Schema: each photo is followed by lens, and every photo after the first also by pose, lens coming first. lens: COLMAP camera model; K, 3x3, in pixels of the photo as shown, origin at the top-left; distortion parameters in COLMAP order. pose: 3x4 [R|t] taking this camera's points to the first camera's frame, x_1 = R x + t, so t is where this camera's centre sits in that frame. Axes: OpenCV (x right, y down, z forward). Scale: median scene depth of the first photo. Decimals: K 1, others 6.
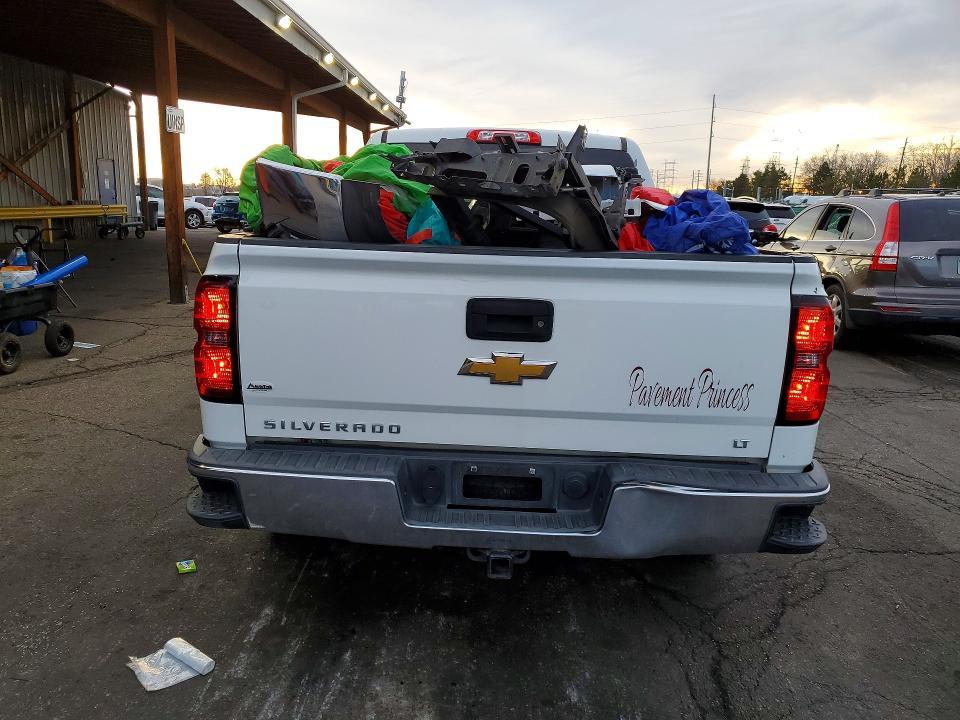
lens RADIAL K [[755.1, 0, 480.0], [0, 755.1, 360.0], [0, 0, 1]] dist [0.025688, 0.004377]
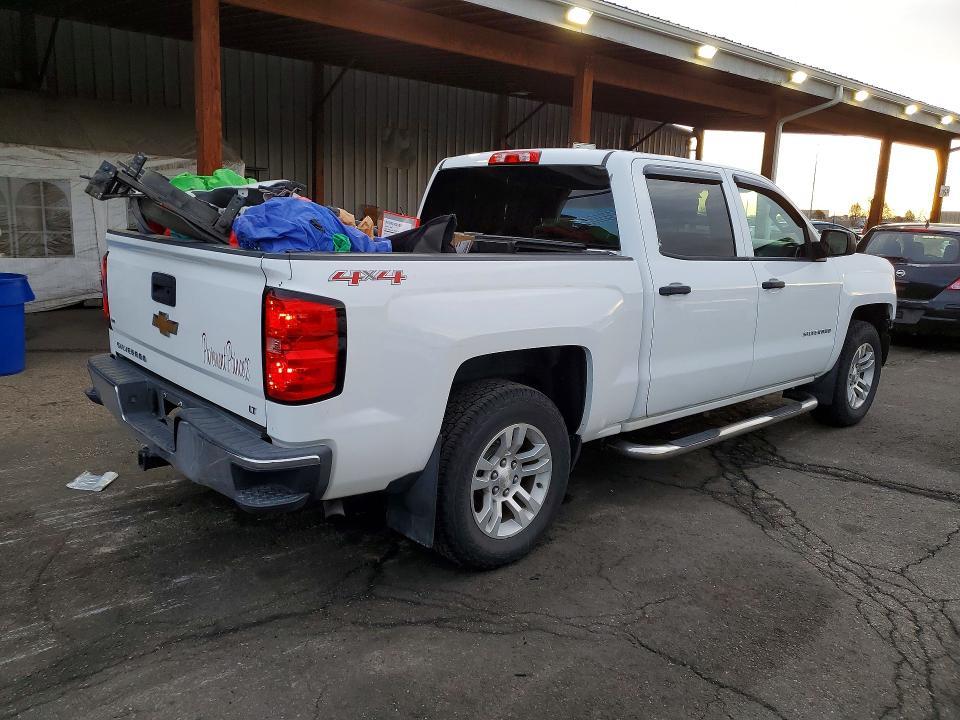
lens RADIAL K [[779.1, 0, 480.0], [0, 779.1, 360.0], [0, 0, 1]] dist [0.020703, -0.000367]
pose [[0.672886, 0.137310, -0.726891, 0.783440], [-0.170080, 0.985014, 0.028625, -0.033533], [0.719928, 0.104369, 0.686156, 0.224344]]
